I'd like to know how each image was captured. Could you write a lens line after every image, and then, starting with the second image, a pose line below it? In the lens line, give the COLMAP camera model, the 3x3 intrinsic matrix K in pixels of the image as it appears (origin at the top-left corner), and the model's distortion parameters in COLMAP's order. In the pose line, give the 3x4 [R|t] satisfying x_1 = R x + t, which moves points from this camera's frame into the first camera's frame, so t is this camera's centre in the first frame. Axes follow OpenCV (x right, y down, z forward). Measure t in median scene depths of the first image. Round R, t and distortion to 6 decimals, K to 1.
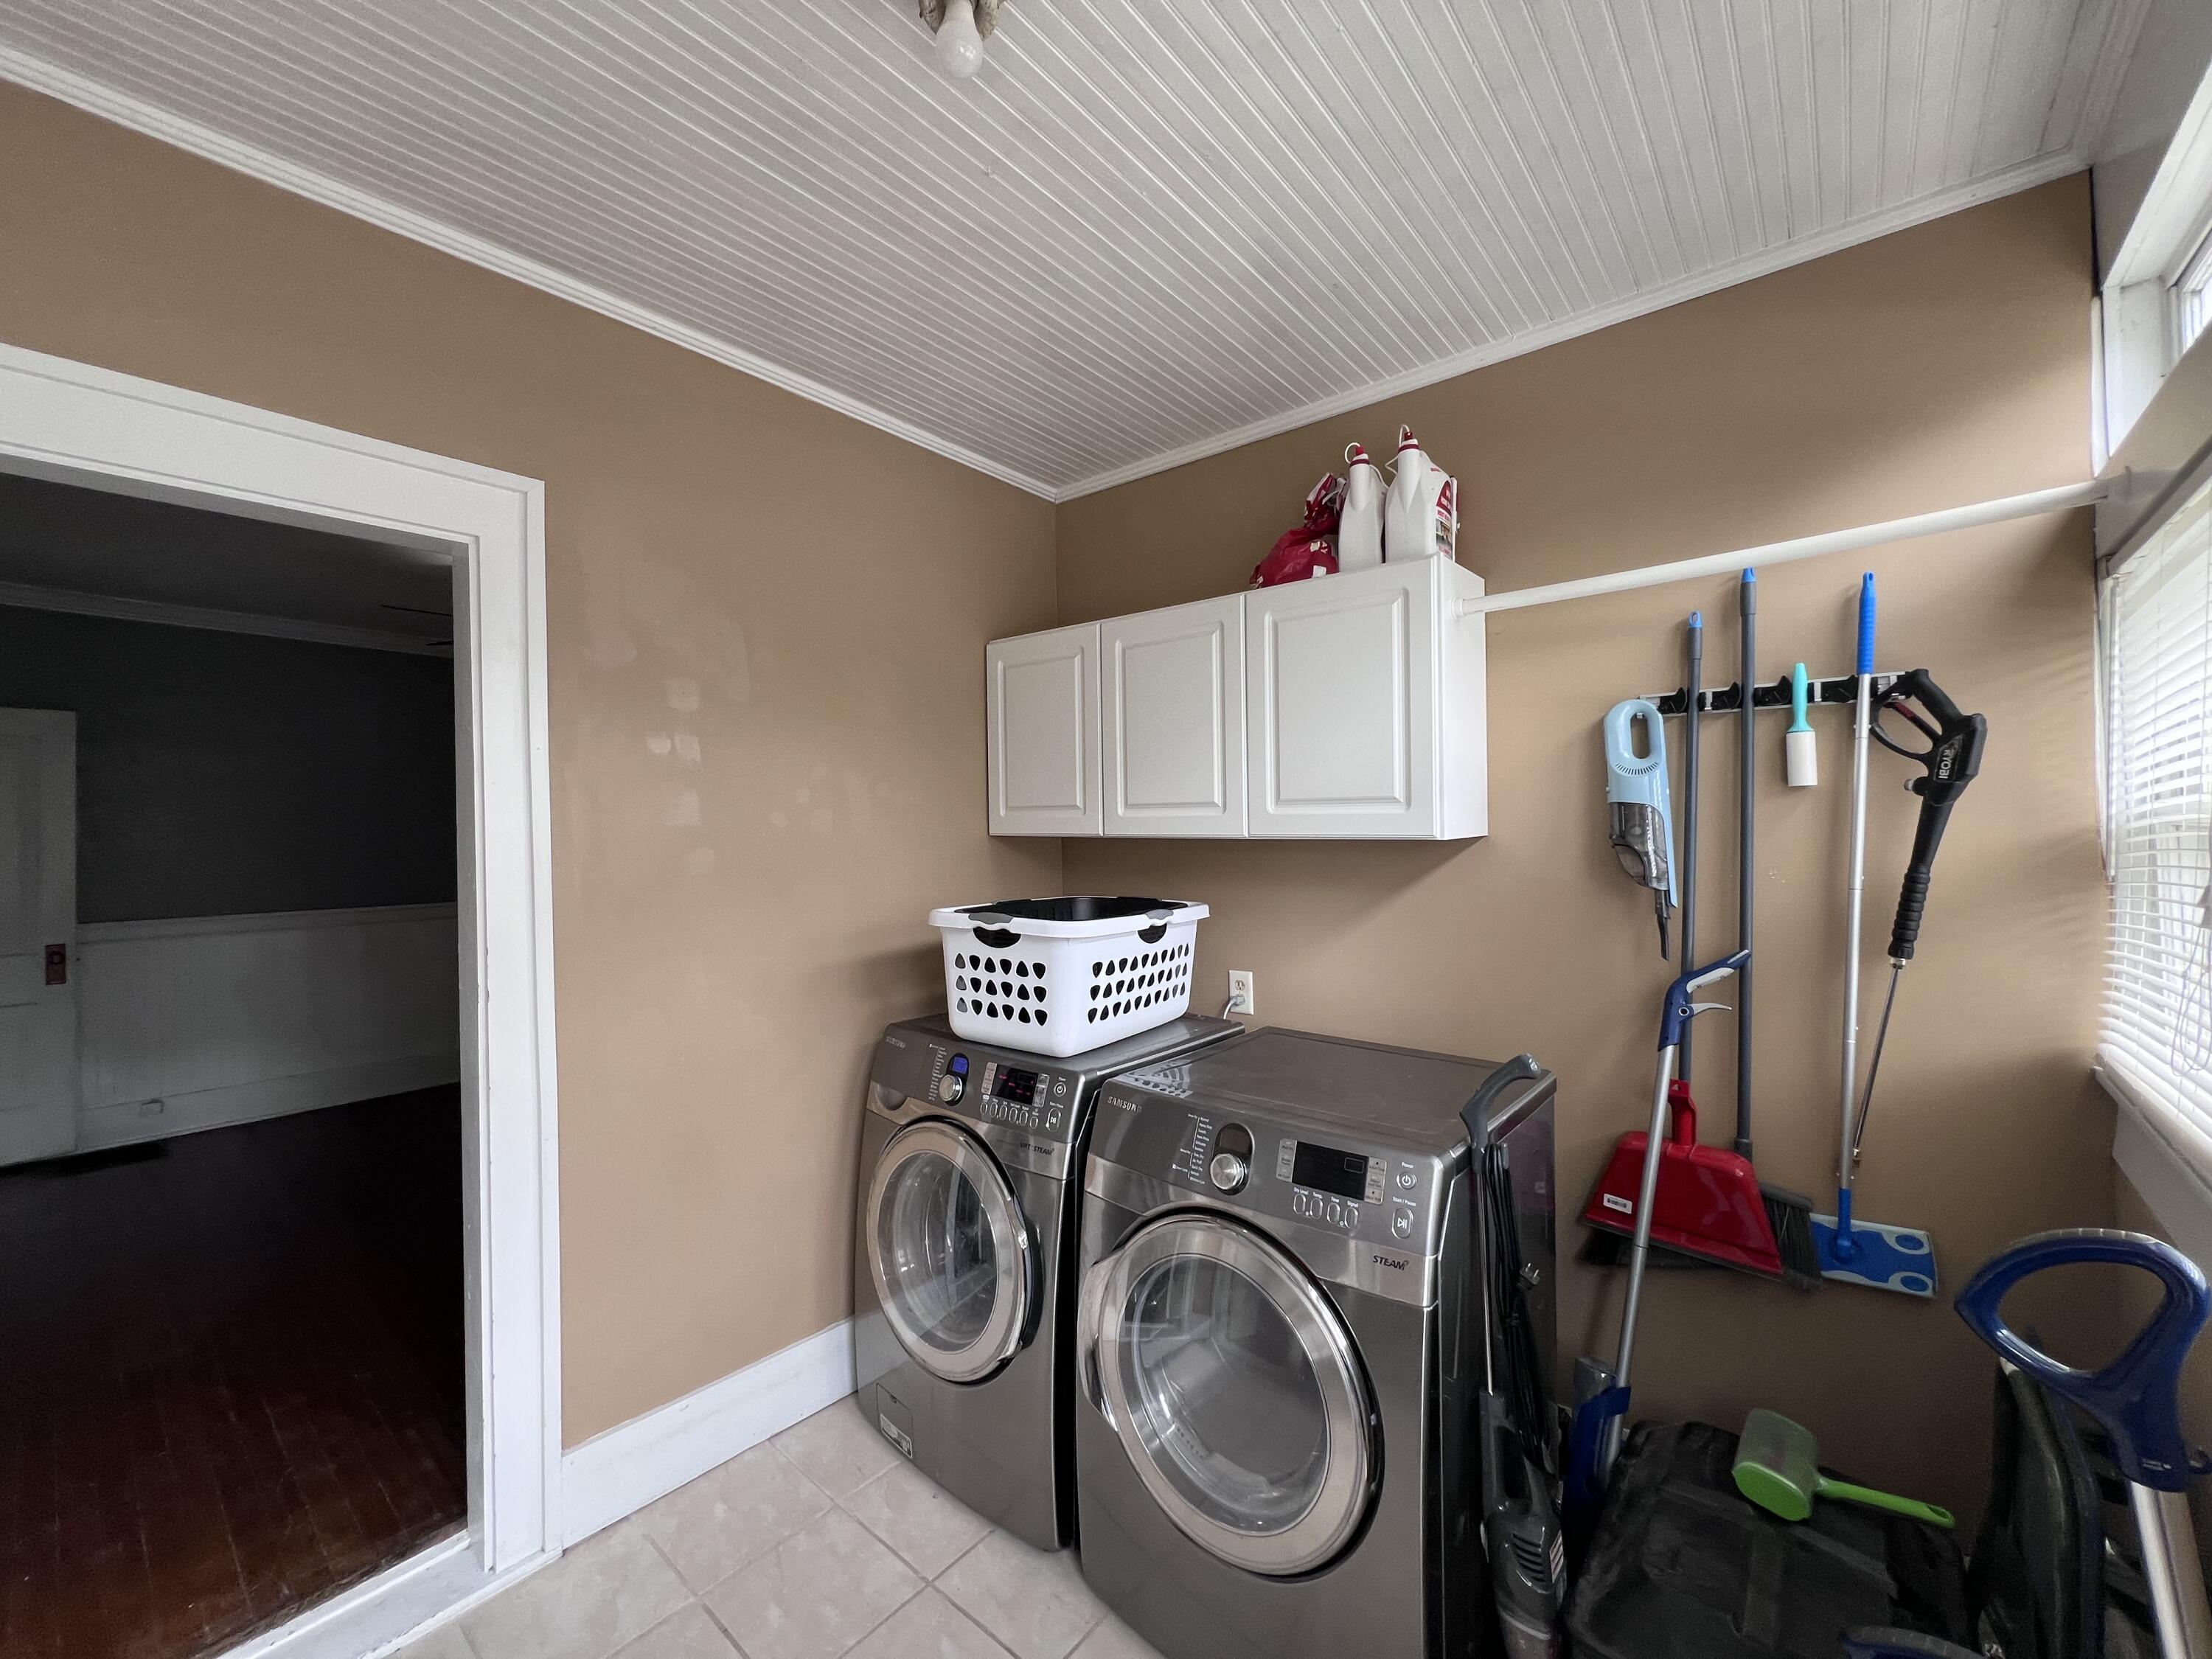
lens RADIAL K [[884.6, 0, 1110.8], [0, 884.6, 831.6], [0, 0, 1]] dist [-0.000862, 0.000634]
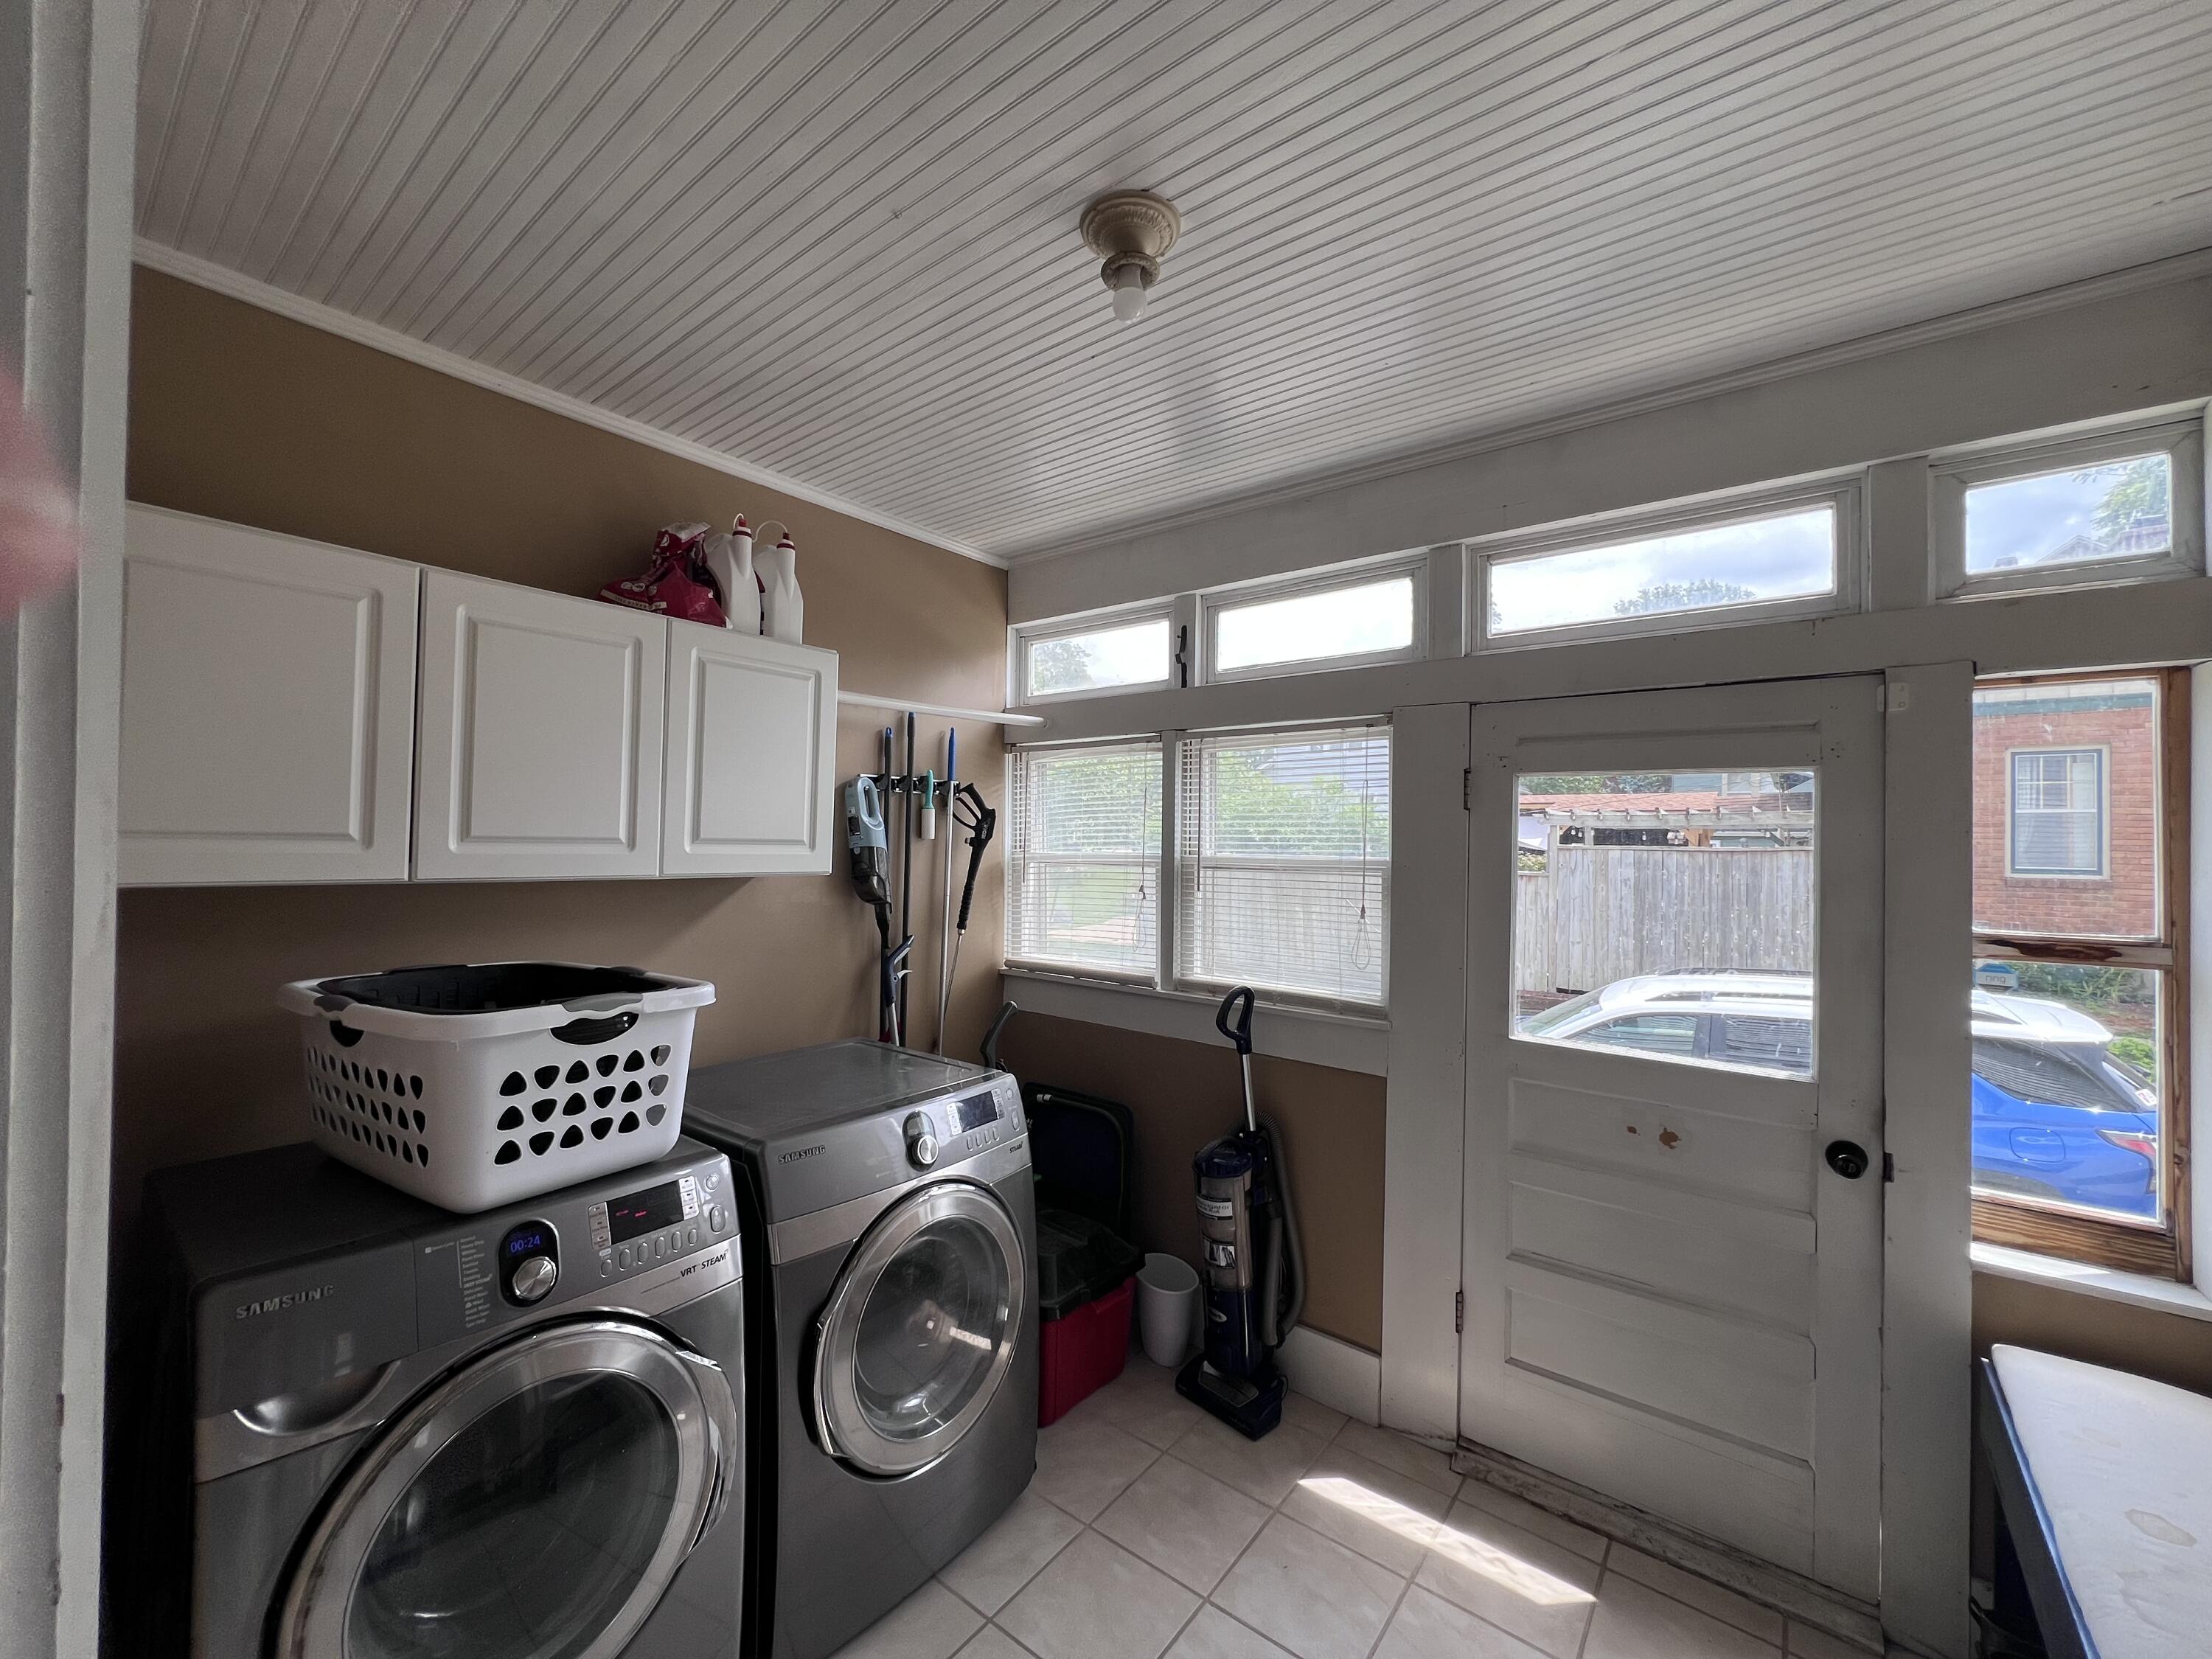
lens RADIAL K [[884.6, 0, 1111.2], [0, 884.6, 827.0], [0, 0, 1]] dist [-0.000862, 0.000634]
pose [[-0.039252, 0.022464, 0.998977, -0.937741], [-0.013066, 0.999650, -0.022993, -0.036353], [-0.999144, -0.013955, -0.038945, 0.660737]]
